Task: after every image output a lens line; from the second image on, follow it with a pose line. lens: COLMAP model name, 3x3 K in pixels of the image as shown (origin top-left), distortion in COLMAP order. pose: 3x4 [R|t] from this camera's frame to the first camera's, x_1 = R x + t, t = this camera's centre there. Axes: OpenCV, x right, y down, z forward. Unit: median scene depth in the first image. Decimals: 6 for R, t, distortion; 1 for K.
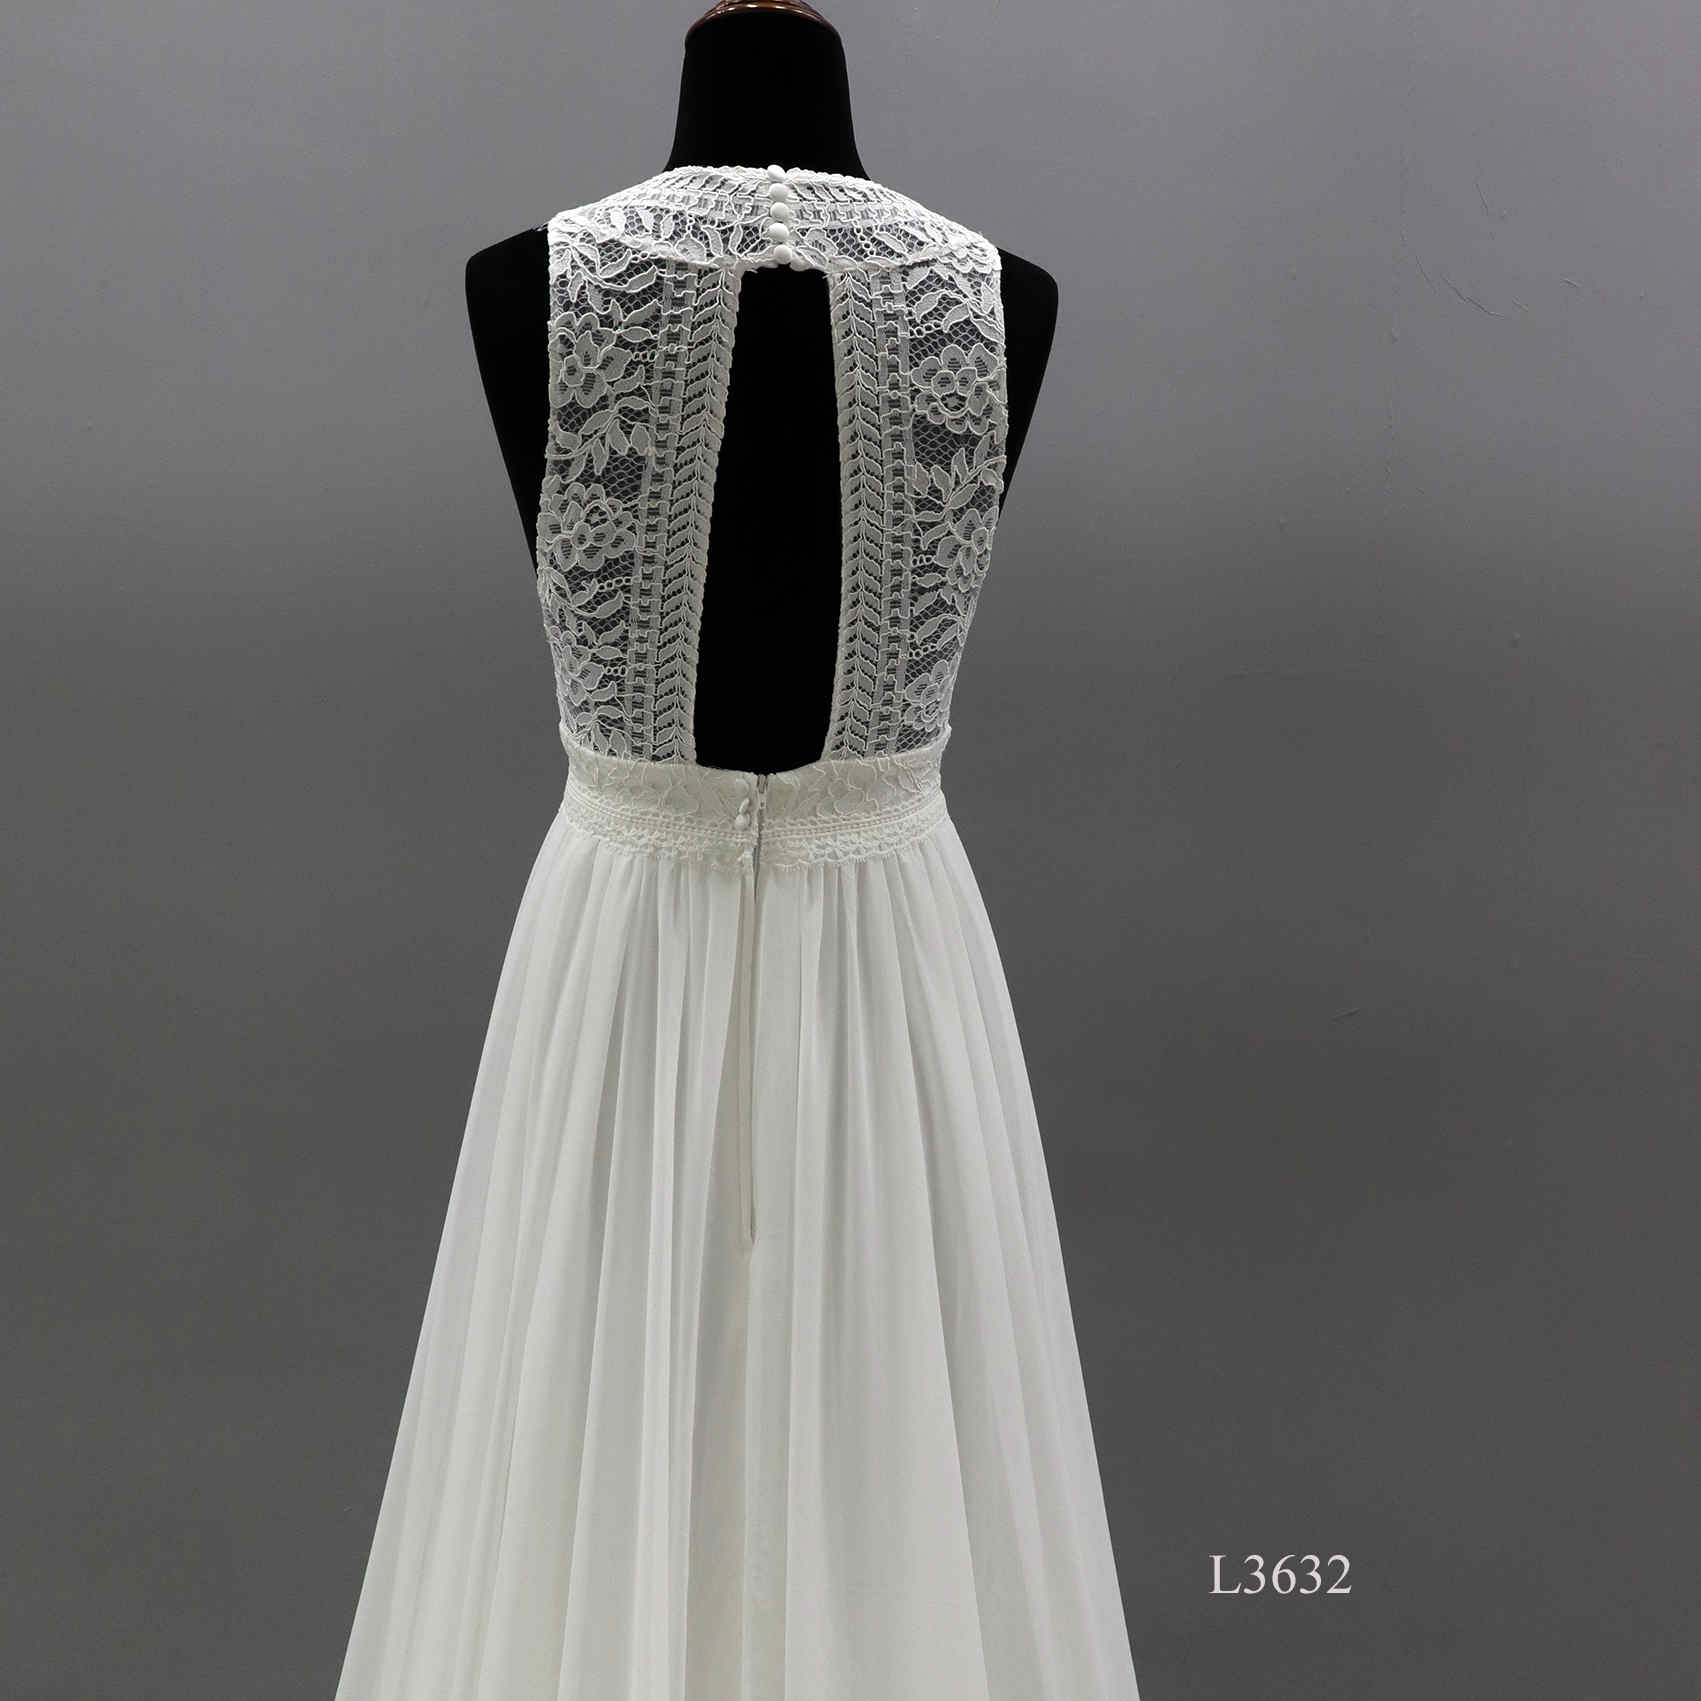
lens RADIAL K [[2076.4, 0, 850.7], [0, 2076.4, 855.5], [0, 0, 1]] dist [0.007959, 0.000000]
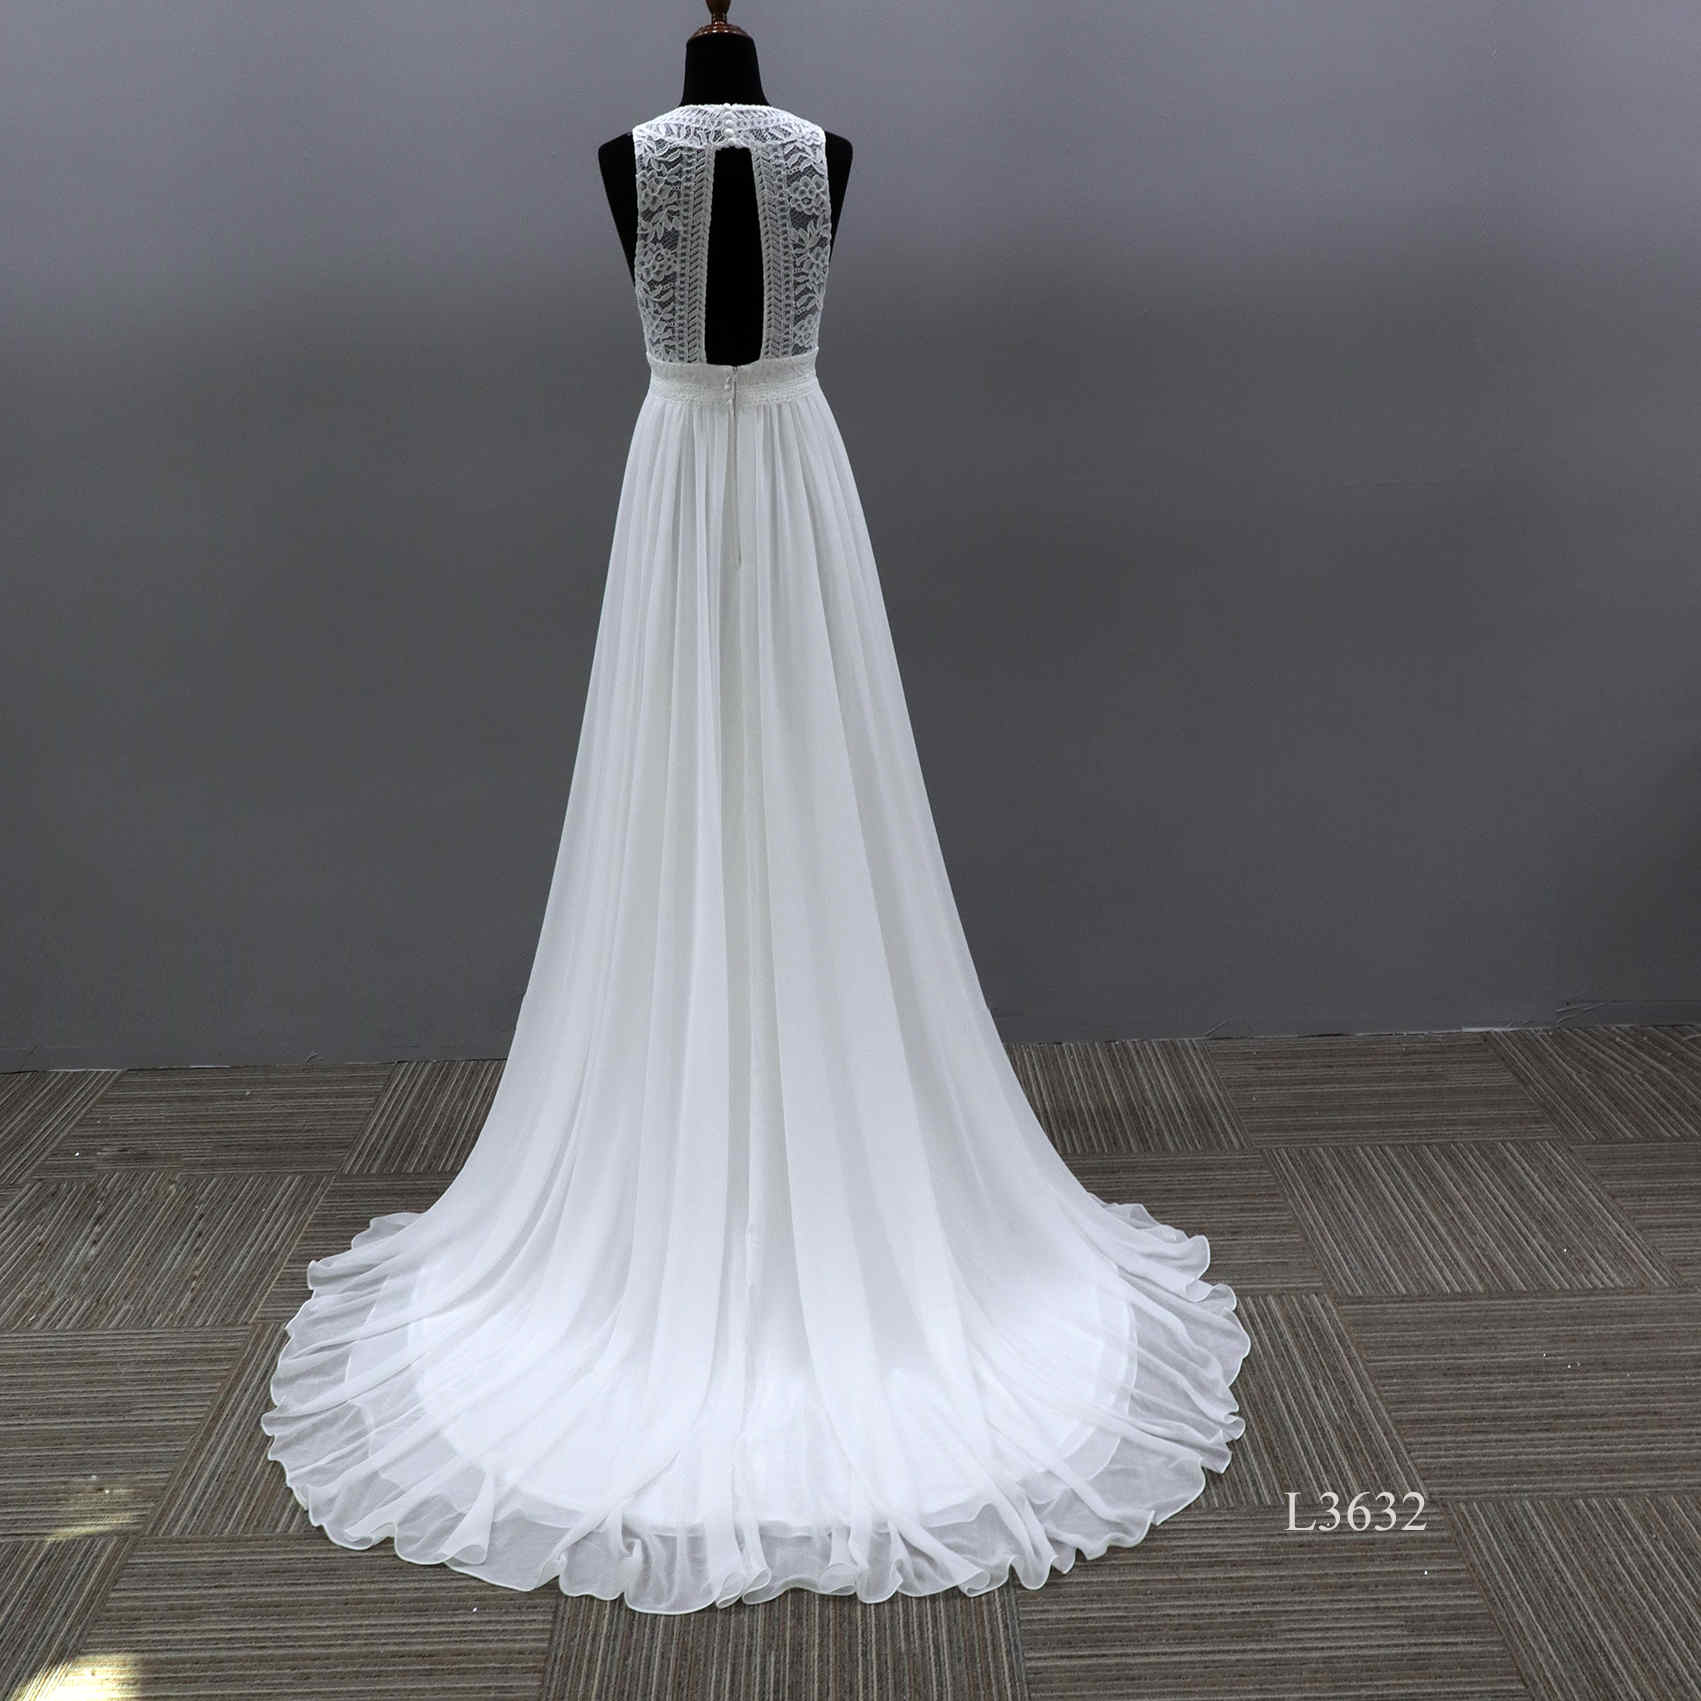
lens RADIAL K [[2076.4, 0, 849.5], [0, 2076.4, 846.4], [0, 0, 1]] dist [0.007959, 0.000000]
pose [[0.998909, -0.042965, -0.018276, 0.108008], [0.044401, 0.995196, 0.087251, 0.305661], [0.014439, -0.087967, 0.996019, -1.406510]]
